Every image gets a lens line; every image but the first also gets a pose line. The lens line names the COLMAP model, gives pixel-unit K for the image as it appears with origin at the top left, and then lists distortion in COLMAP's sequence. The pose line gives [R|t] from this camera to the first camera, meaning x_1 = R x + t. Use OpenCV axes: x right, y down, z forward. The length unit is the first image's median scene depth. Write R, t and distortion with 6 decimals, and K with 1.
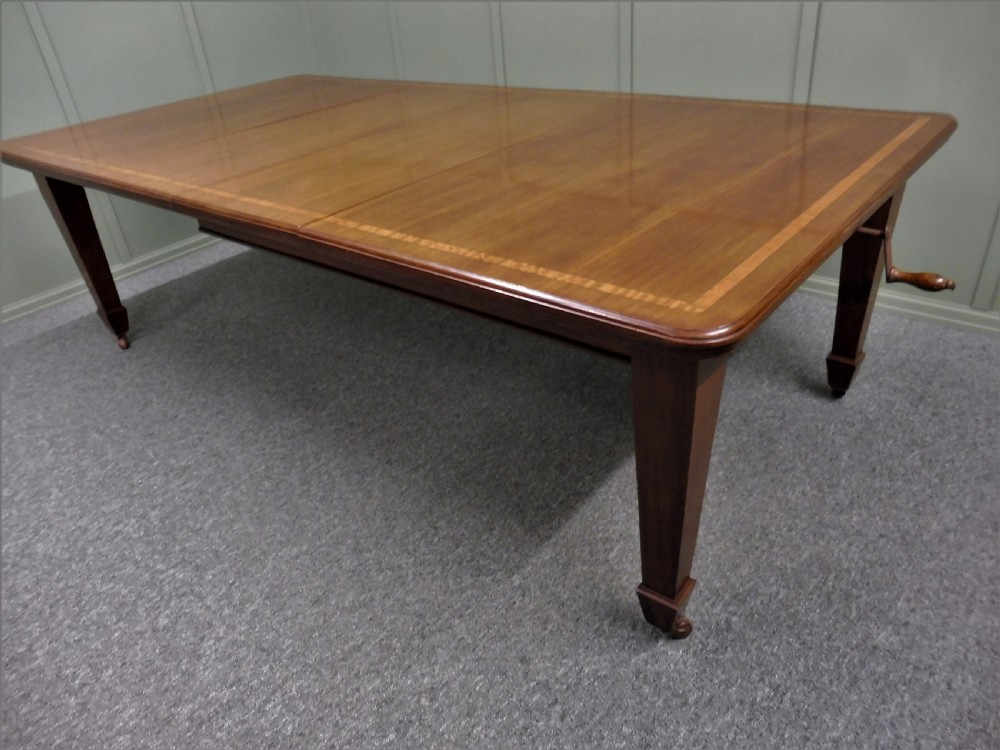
lens RADIAL K [[726.9, 0, 508.1], [0, 726.9, 381.1], [0, 0, 1]] dist [-0.055808, 0.016976]
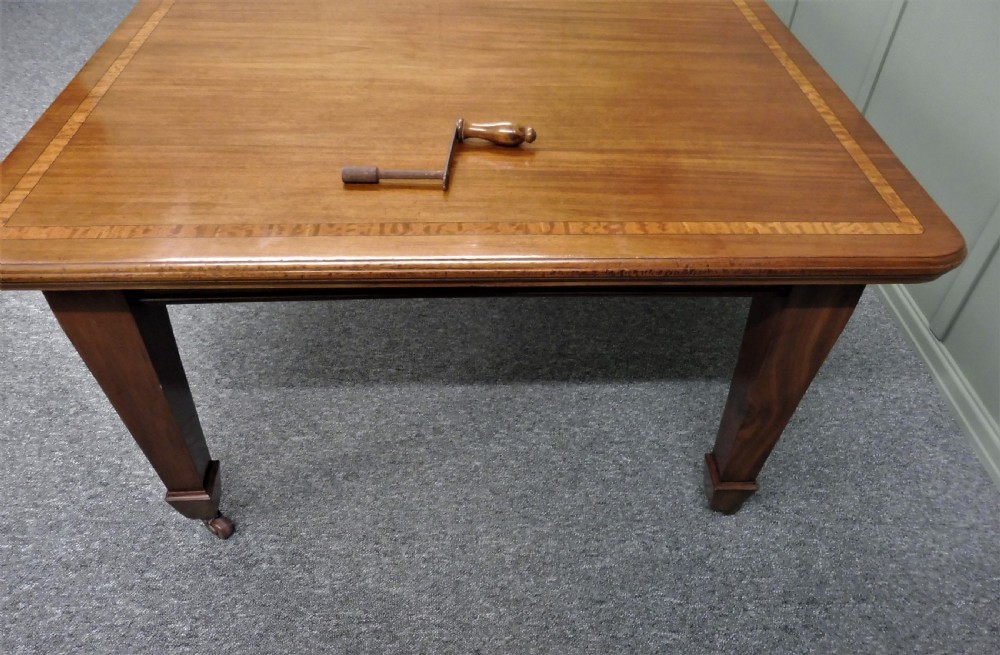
lens RADIAL K [[735.5, 0, 500.2], [0, 735.5, 283.0], [0, 0, 1]] dist [-0.066689, 0.040282]
pose [[0.659530, 0.564451, -0.496402, 0.702538], [-0.458969, 0.825393, 0.328747, -0.385862], [0.595288, 0.011015, 0.803437, 0.375438]]
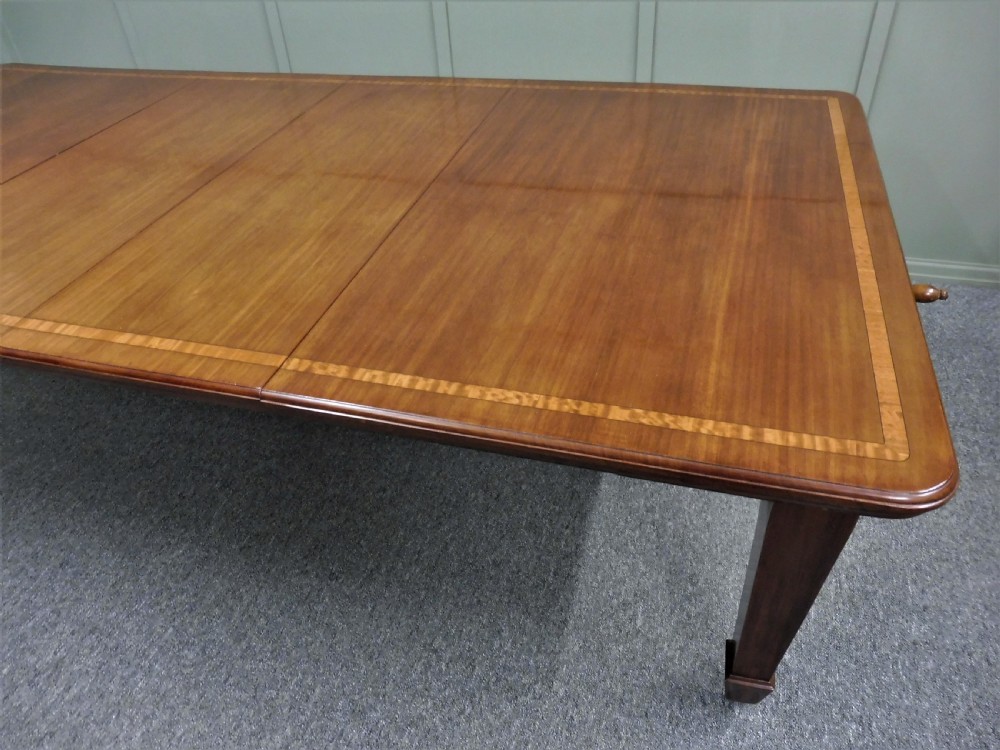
lens RADIAL K [[726.9, 0, 509.0], [0, 726.9, 379.9], [0, 0, 1]] dist [-0.055808, 0.016976]
pose [[0.916078, -0.229692, 0.328697, -0.245482], [0.191664, 0.970806, 0.144227, -0.229634], [-0.352229, -0.069124, 0.933358, 0.217116]]
